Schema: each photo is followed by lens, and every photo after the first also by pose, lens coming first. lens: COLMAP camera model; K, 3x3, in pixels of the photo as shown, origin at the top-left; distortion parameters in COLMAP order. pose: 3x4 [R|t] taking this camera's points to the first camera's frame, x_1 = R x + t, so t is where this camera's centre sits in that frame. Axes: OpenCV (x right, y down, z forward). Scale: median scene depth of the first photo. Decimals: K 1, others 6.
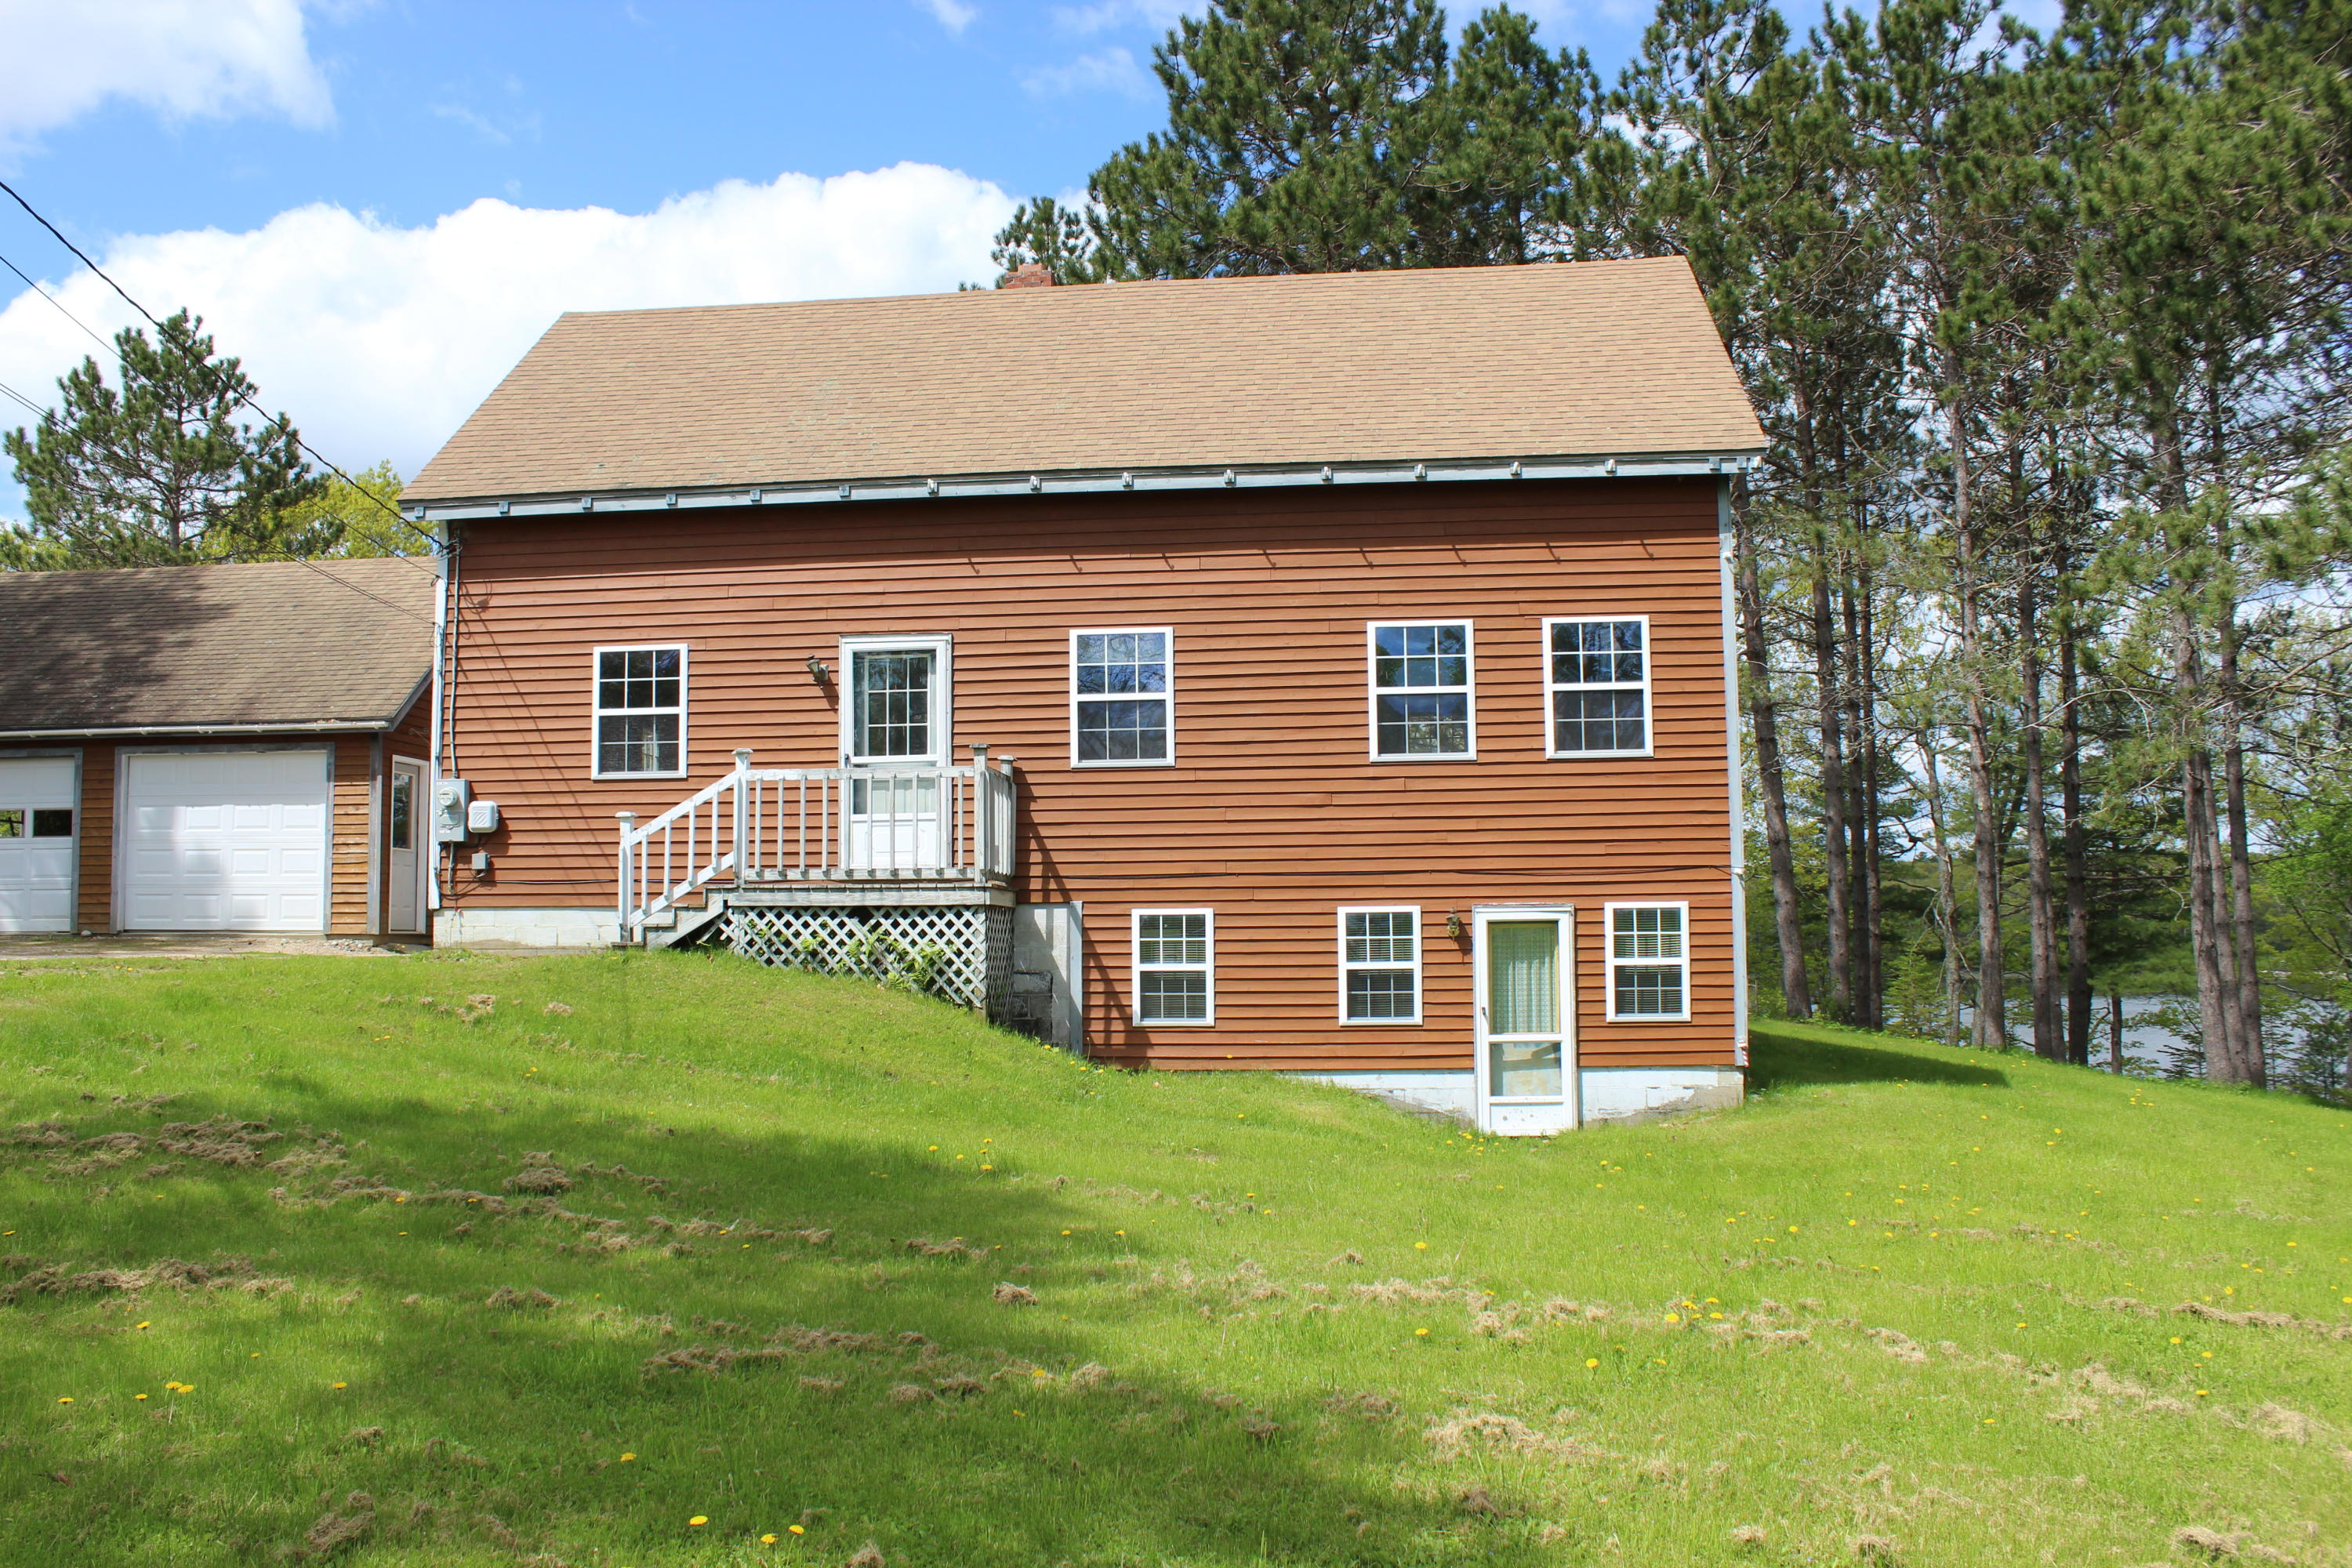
lens RADIAL K [[1936.7, 0, 1176.0], [0, 1936.7, 784.0], [0, 0, 1]] dist [-0.178212, 0.157291]
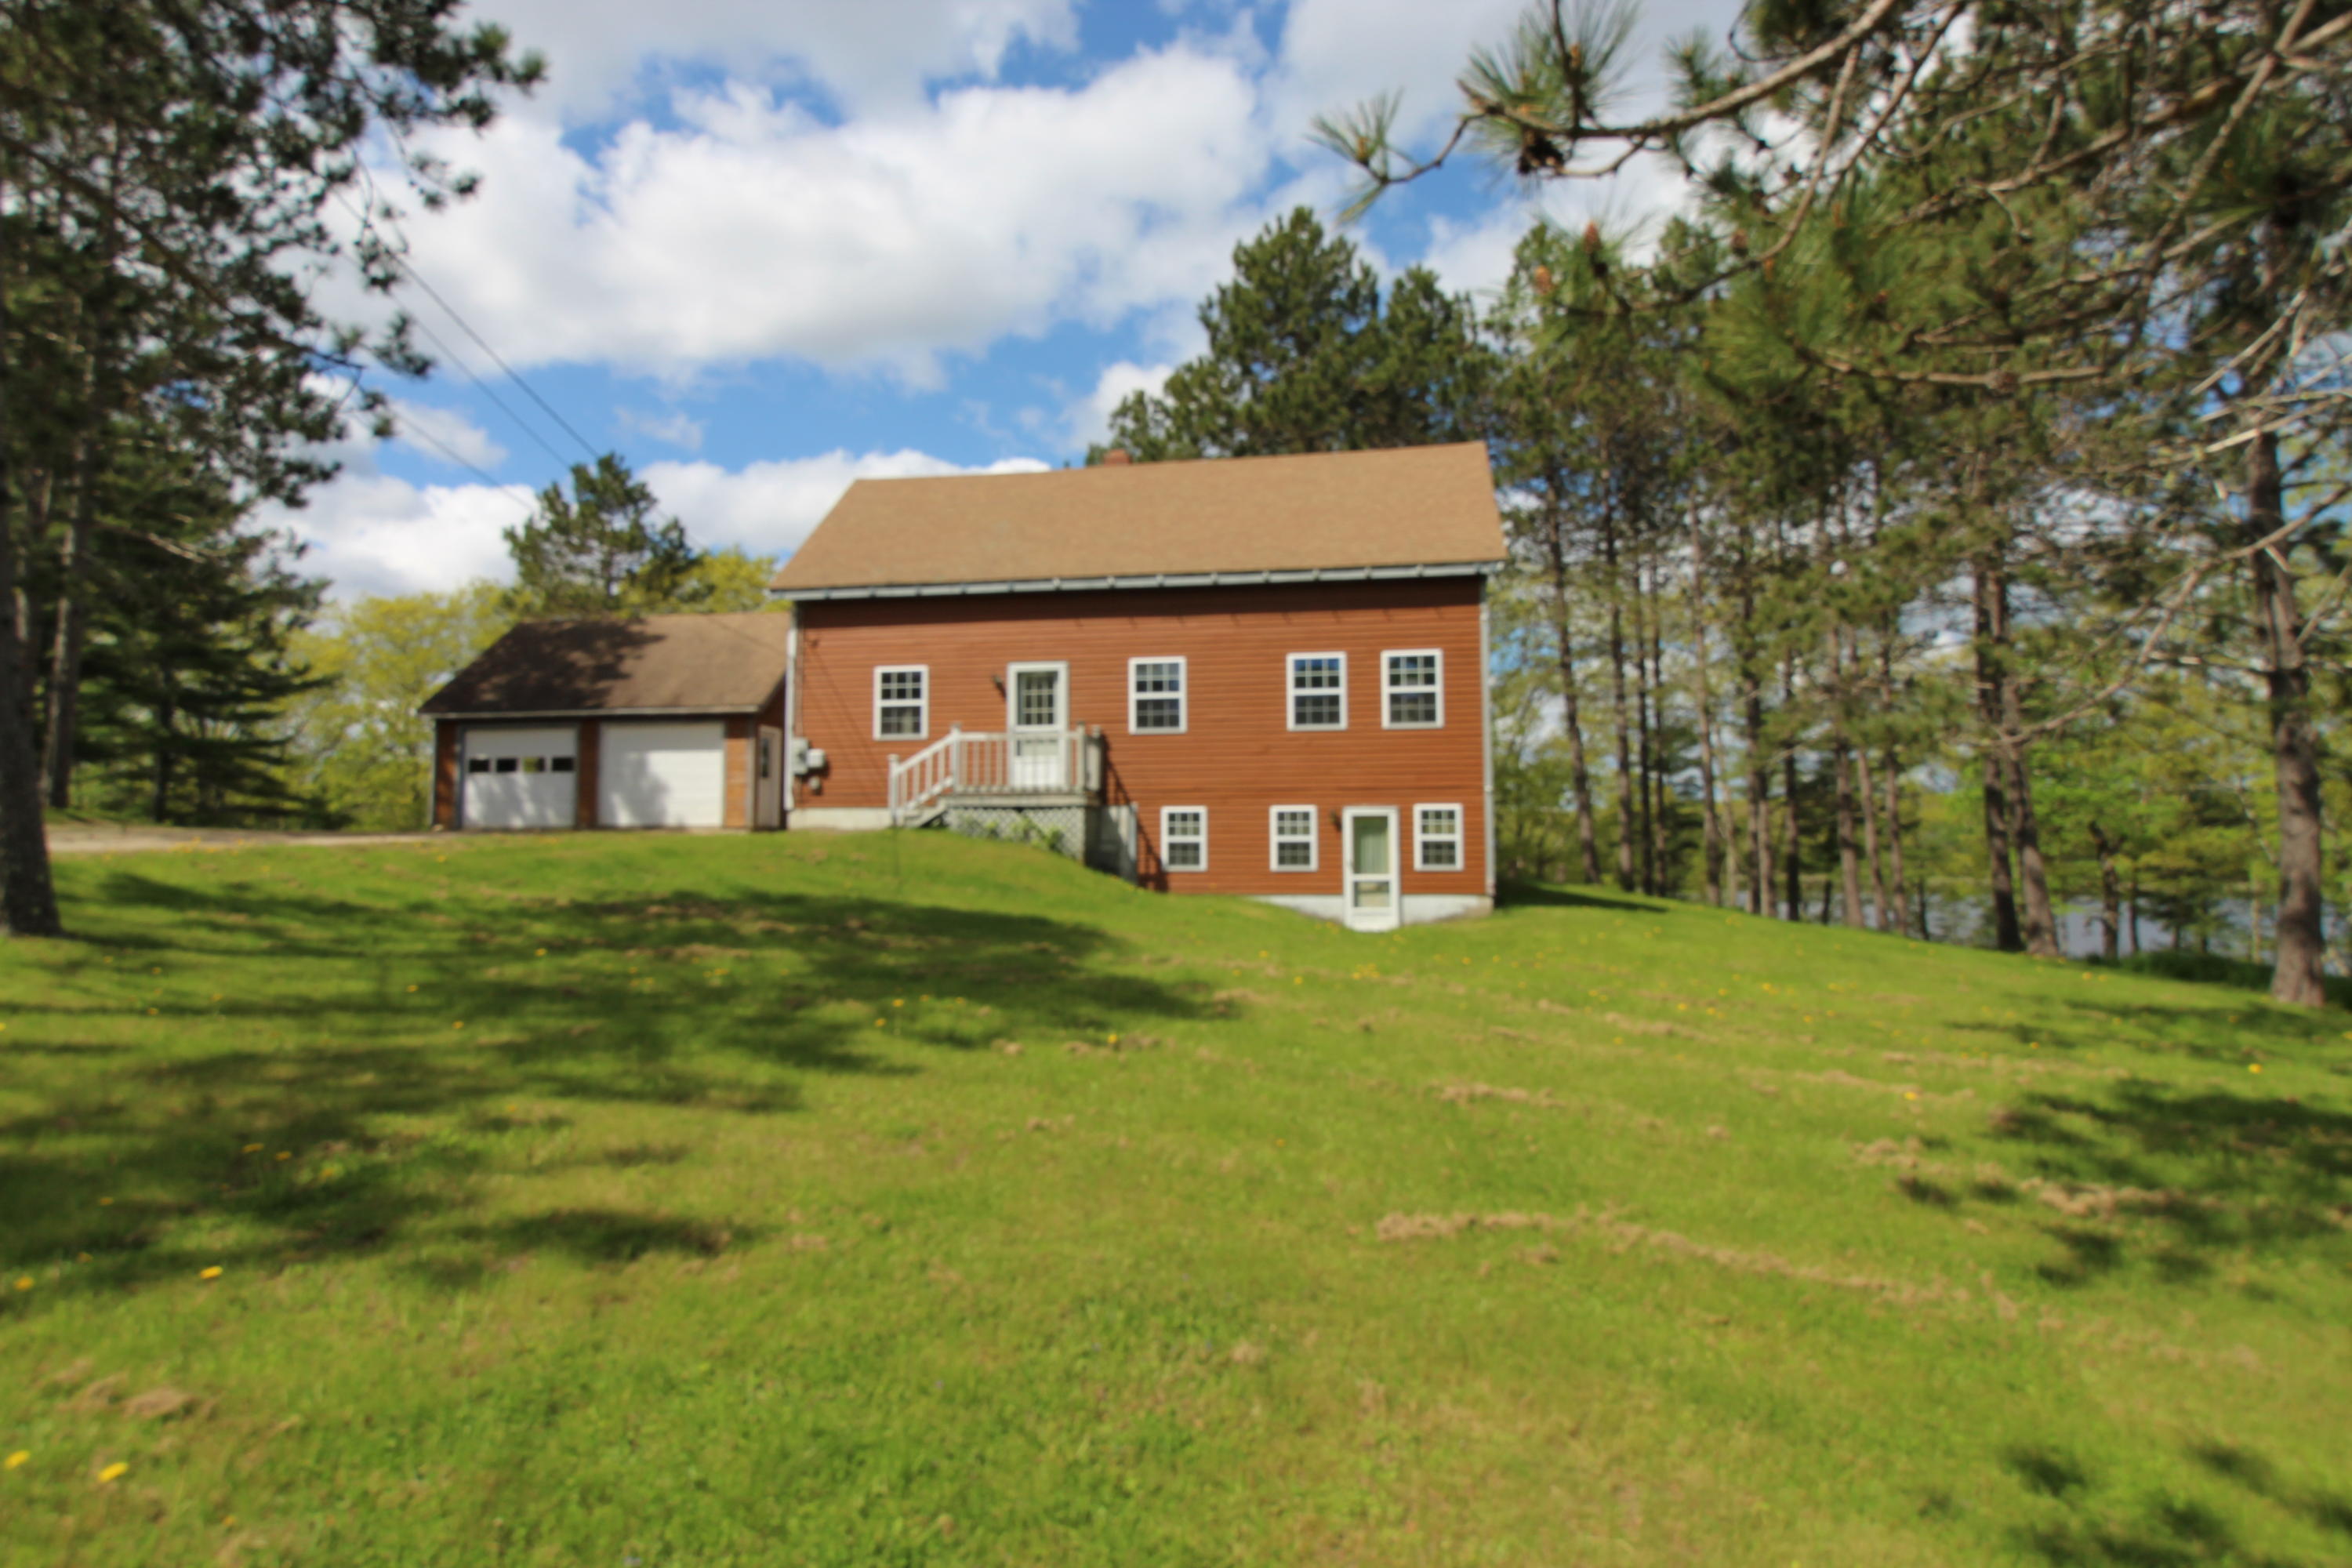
lens RADIAL K [[1232.9, 0, 1174.4], [0, 1232.9, 743.9], [0, 0, 1]] dist [-0.003633, -0.000837]
pose [[0.998620, 0.000515, -0.052519, 0.050064], [-0.000570, 0.999999, -0.001027, 0.003156], [0.052518, 0.001055, 0.998619, -0.193886]]
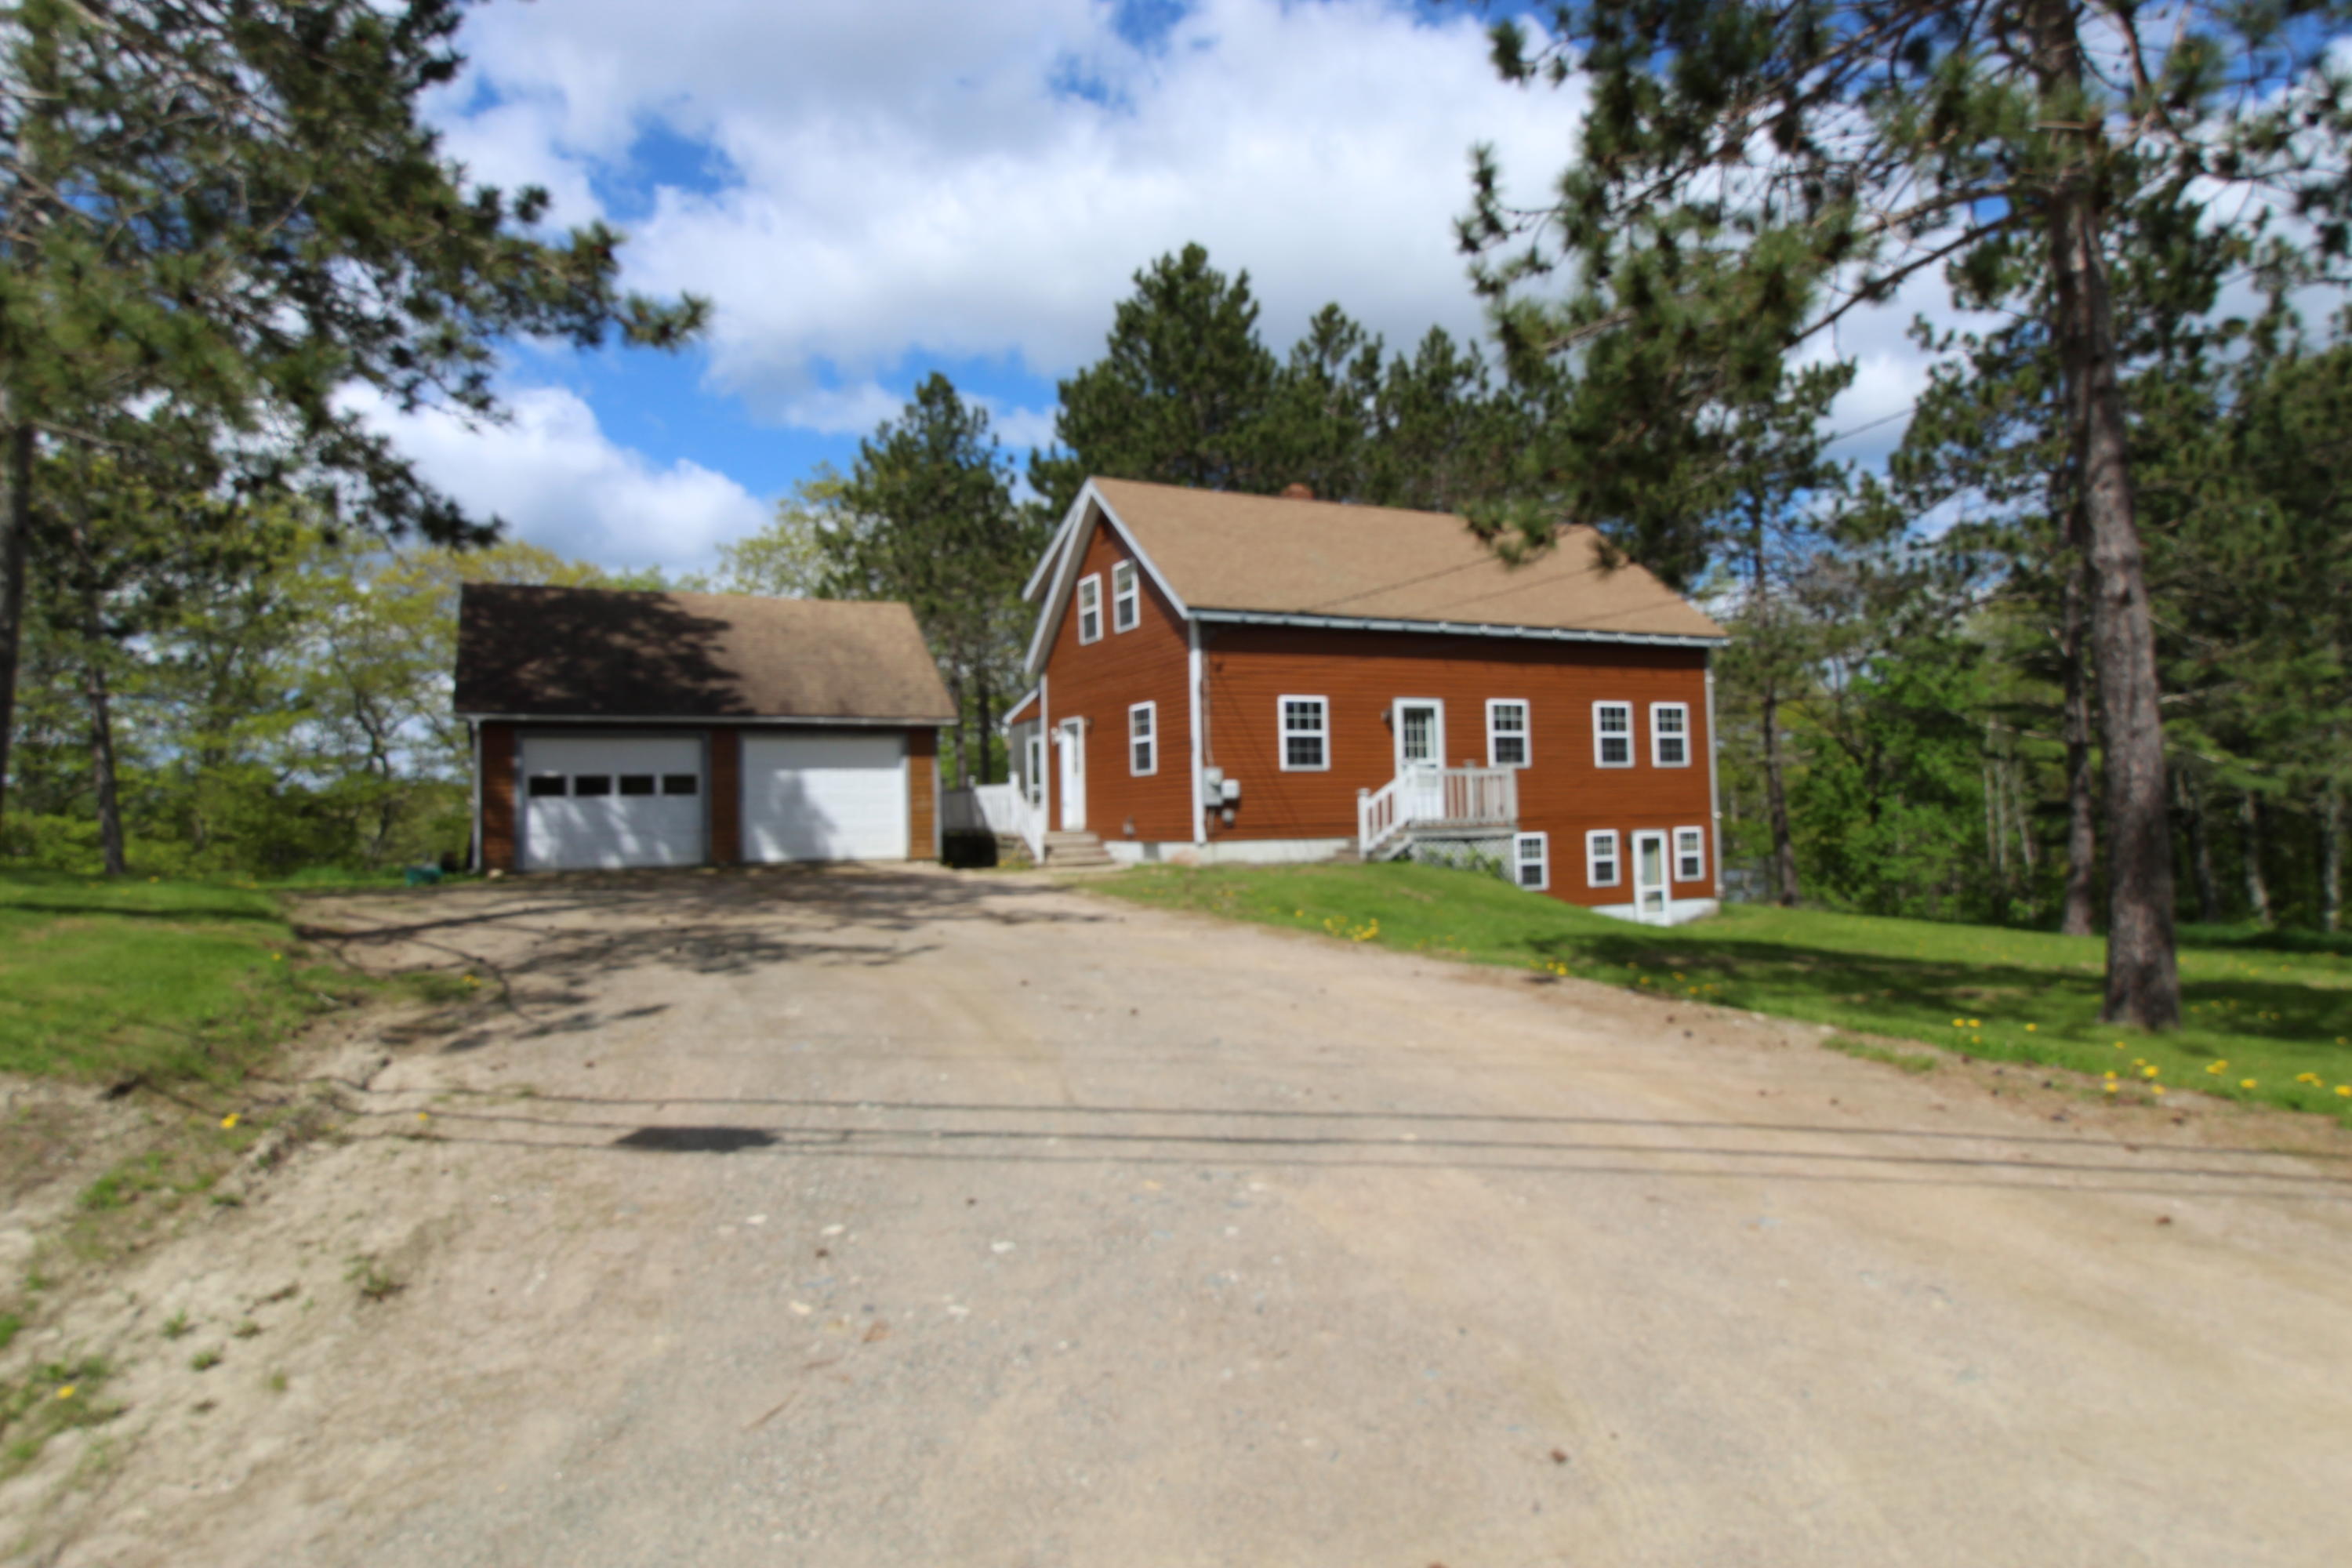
lens RADIAL K [[1232.9, 0, 1174.4], [0, 1232.9, 743.9], [0, 0, 1]] dist [-0.003633, -0.000837]
pose [[0.856121, 0.020129, 0.516383, -1.006570], [-0.026329, 0.999642, 0.004684, -0.030261], [-0.516104, -0.017606, 0.856345, 0.040154]]
